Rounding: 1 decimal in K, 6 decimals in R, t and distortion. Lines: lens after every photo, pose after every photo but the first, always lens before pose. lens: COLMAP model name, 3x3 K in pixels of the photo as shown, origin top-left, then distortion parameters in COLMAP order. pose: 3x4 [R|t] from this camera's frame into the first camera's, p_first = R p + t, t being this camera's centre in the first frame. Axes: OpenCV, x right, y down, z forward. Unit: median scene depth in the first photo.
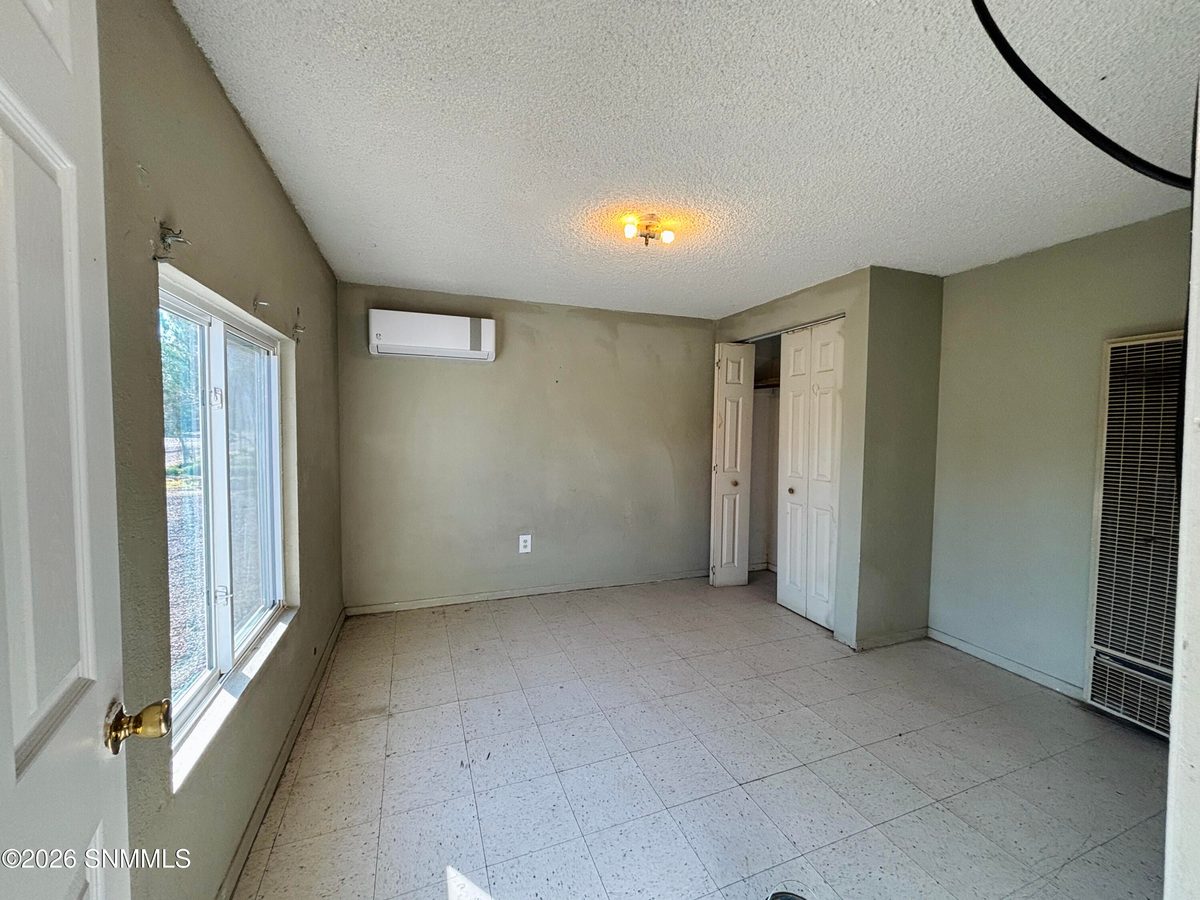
lens RADIAL K [[480.8, 0, 601.4], [0, 480.8, 448.1], [0, 0, 1]] dist [0.002829, -0.003200]
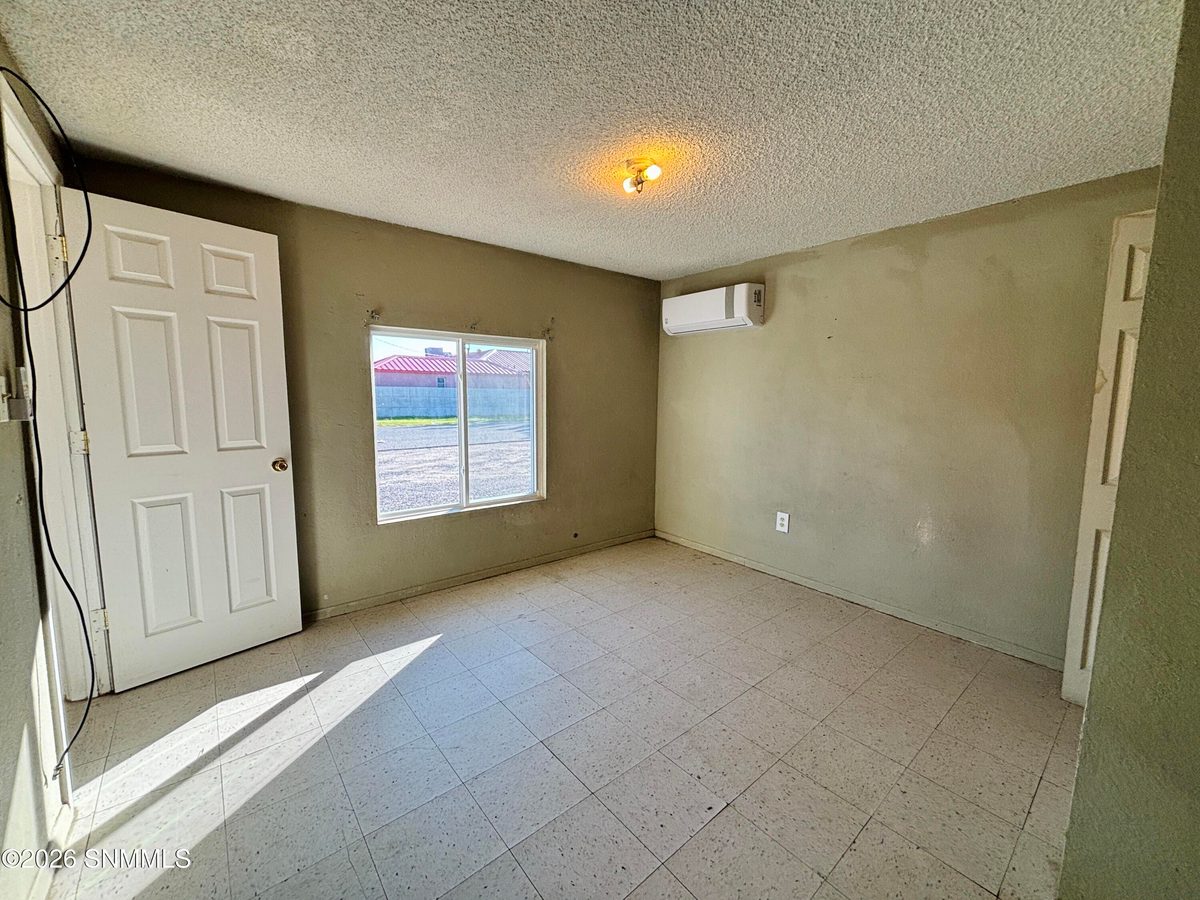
lens RADIAL K [[483.5, 0, 600.3], [0, 483.5, 455.5], [0, 0, 1]] dist [0.048612, -0.000038]
pose [[0.331080, 0.120661, -0.935856, 0.624950], [-0.052337, 0.992612, 0.109463, -0.012194], [0.942150, 0.012739, 0.334949, 0.381148]]
